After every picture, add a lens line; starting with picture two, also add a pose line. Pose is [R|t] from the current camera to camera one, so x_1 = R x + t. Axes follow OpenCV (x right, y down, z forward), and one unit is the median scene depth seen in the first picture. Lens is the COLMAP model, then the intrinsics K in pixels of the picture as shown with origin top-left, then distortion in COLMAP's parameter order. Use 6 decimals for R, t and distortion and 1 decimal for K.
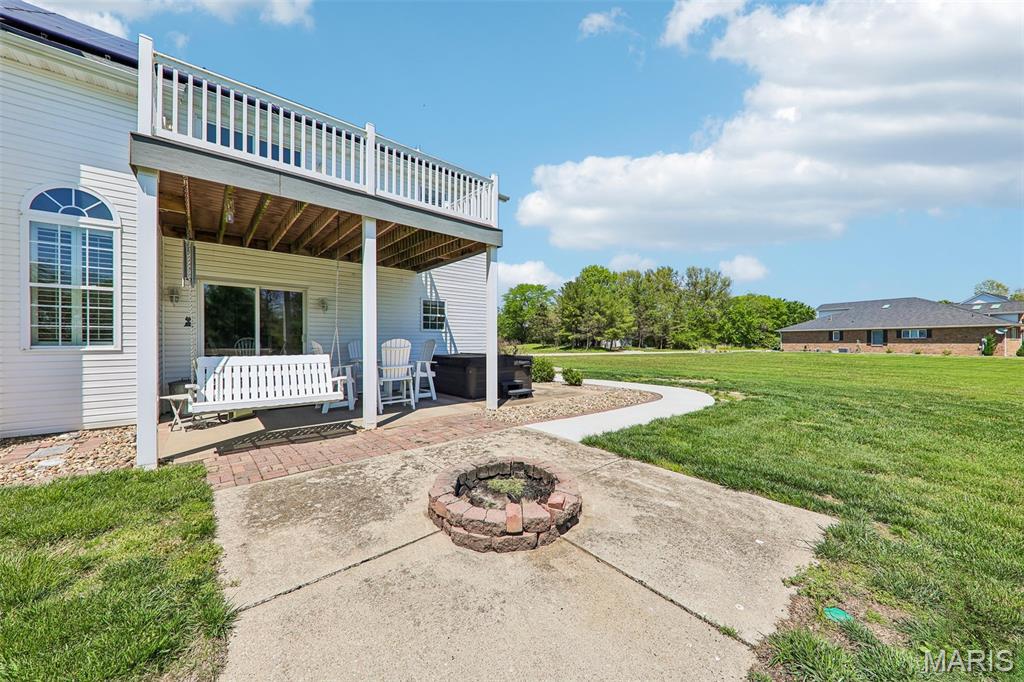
lens RADIAL K [[353.8, 0, 512.0], [0, 353.8, 341.0], [0, 0, 1]] dist [-0.001382, -0.000138]
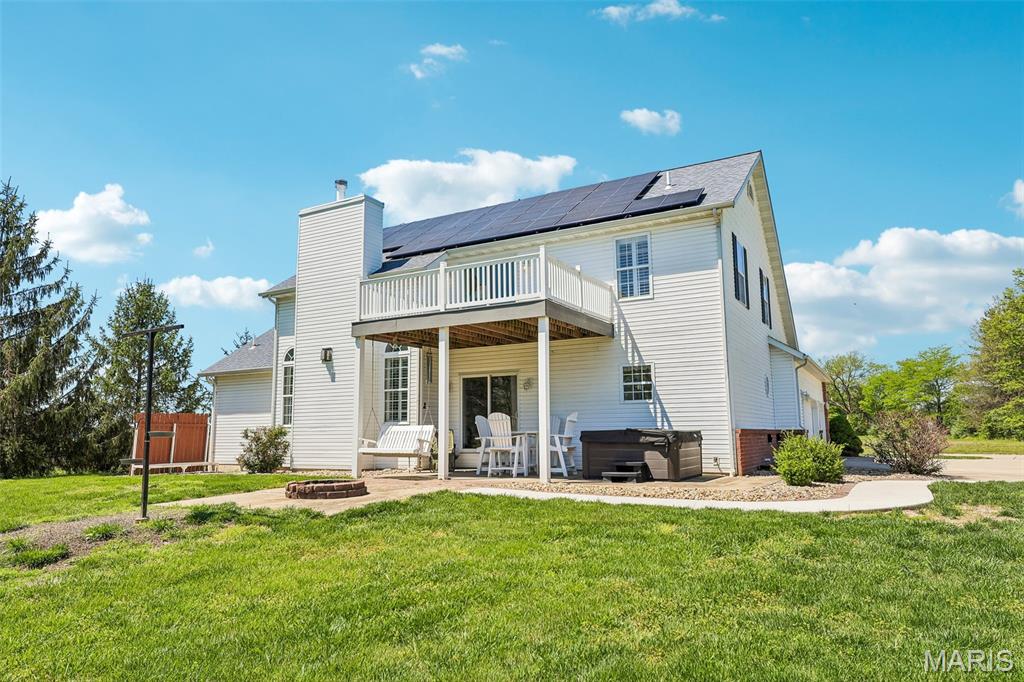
lens RADIAL K [[664.5, 0, 512.0], [0, 664.5, 341.0], [0, 0, 1]] dist [0.014042, 0.001422]
pose [[0.329945, -0.131676, -0.934771, 1.436021], [0.010668, 0.990681, -0.135786, 0.046671], [0.943940, 0.034830, 0.328275, 0.263460]]
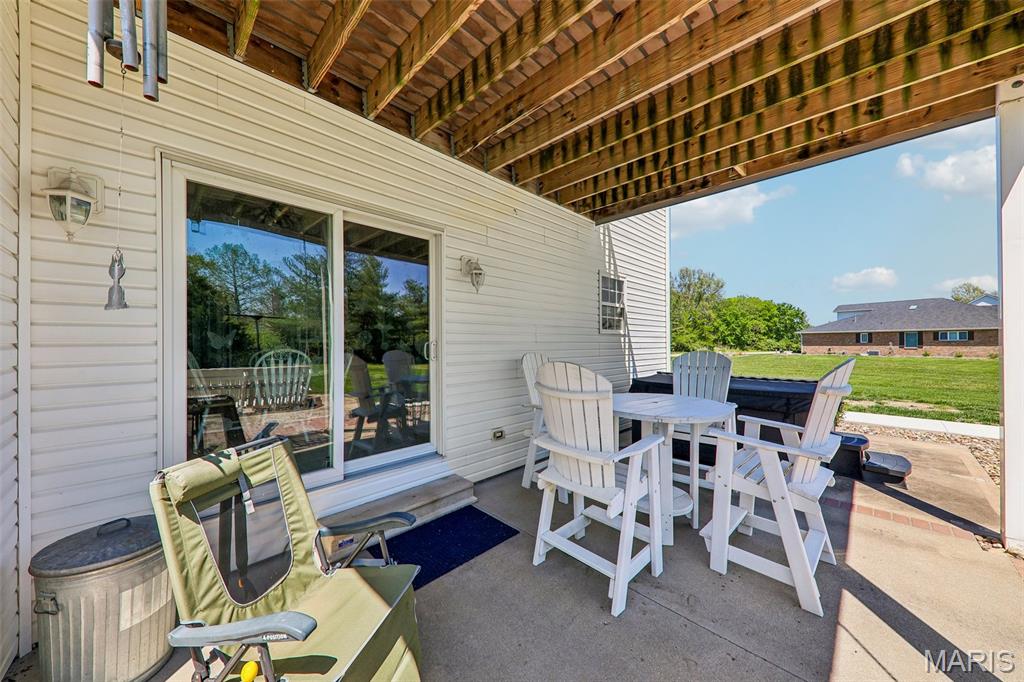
lens RADIAL K [[353.8, 0, 512.0], [0, 353.8, 341.0], [0, 0, 1]] dist [-0.001382, -0.000138]
pose [[0.997845, -0.001297, 0.065601, -0.517918], [0.001630, 0.999986, -0.005018, -0.016551], [-0.065594, 0.005114, 0.997833, 0.574915]]
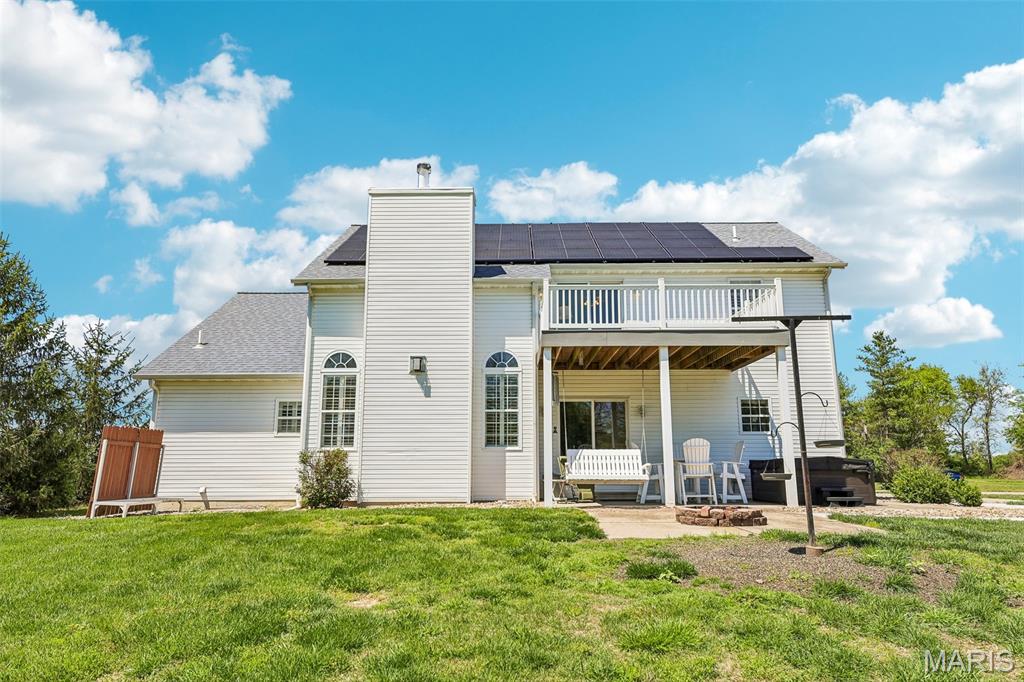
lens RADIAL K [[664.5, 0, 512.0], [0, 664.5, 341.0], [0, 0, 1]] dist [0.014042, 0.001422]
pose [[0.749292, -0.127451, -0.649860, 0.538951], [0.001496, 0.981629, -0.190792, 0.076099], [0.662238, 0.141987, 0.735718, -0.823228]]
